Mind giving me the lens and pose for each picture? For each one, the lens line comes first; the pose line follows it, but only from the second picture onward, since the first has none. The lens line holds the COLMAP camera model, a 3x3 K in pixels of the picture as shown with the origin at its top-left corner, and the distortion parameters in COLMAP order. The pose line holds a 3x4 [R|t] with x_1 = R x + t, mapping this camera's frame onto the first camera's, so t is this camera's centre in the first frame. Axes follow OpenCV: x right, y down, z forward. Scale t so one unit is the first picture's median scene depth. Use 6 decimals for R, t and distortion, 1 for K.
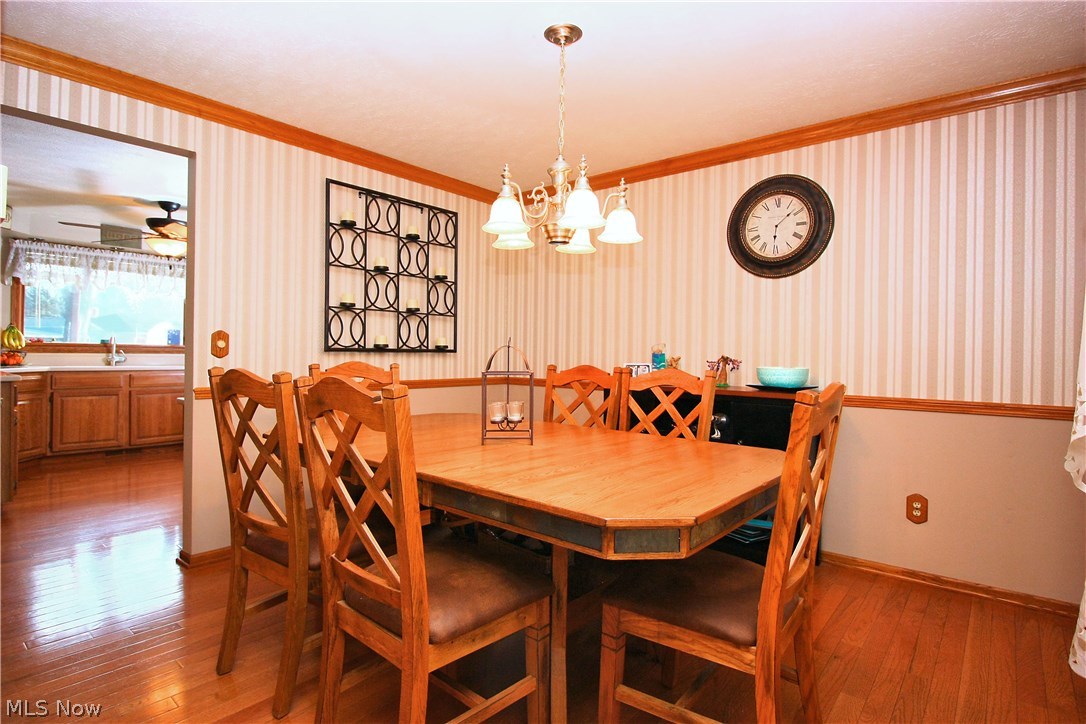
lens RADIAL K [[545.7, 0, 543.0], [0, 545.7, 362.0], [0, 0, 1]] dist [-0.000763, 0.000034]
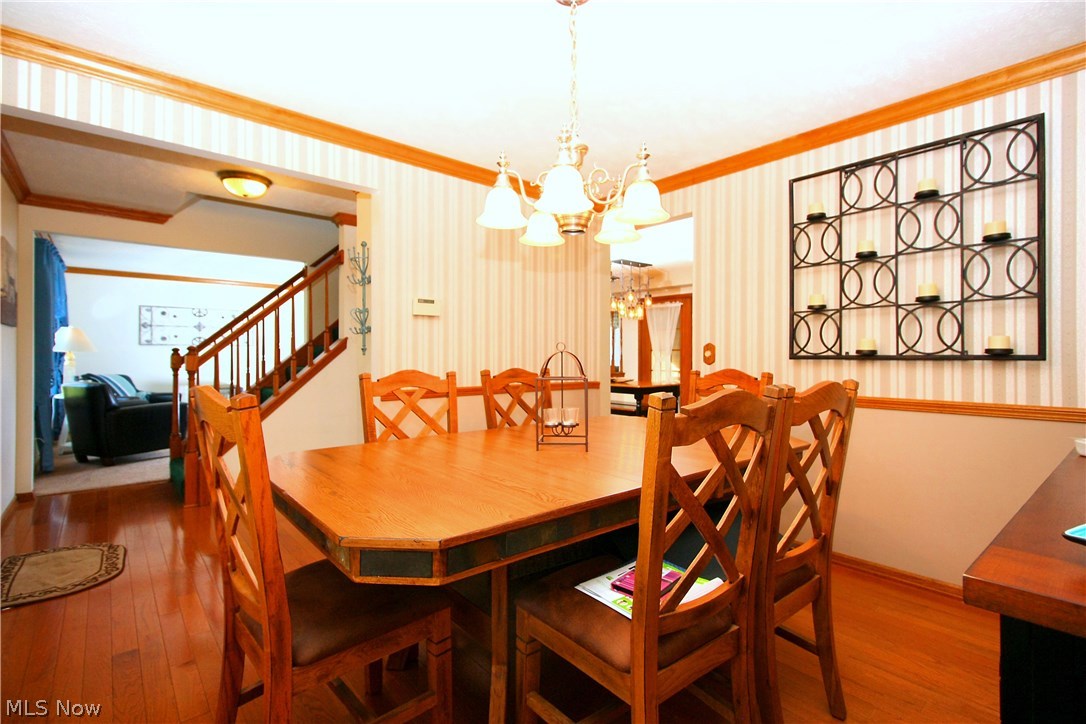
lens RADIAL K [[510.9, 0, 543.0], [0, 510.9, 362.0], [0, 0, 1]] dist [0.000943, -0.000191]
pose [[-0.166131, -0.003120, -0.986099, 0.514840], [-0.020449, 0.999791, 0.000282, -0.005224], [0.985892, 0.020211, -0.166160, 0.660058]]
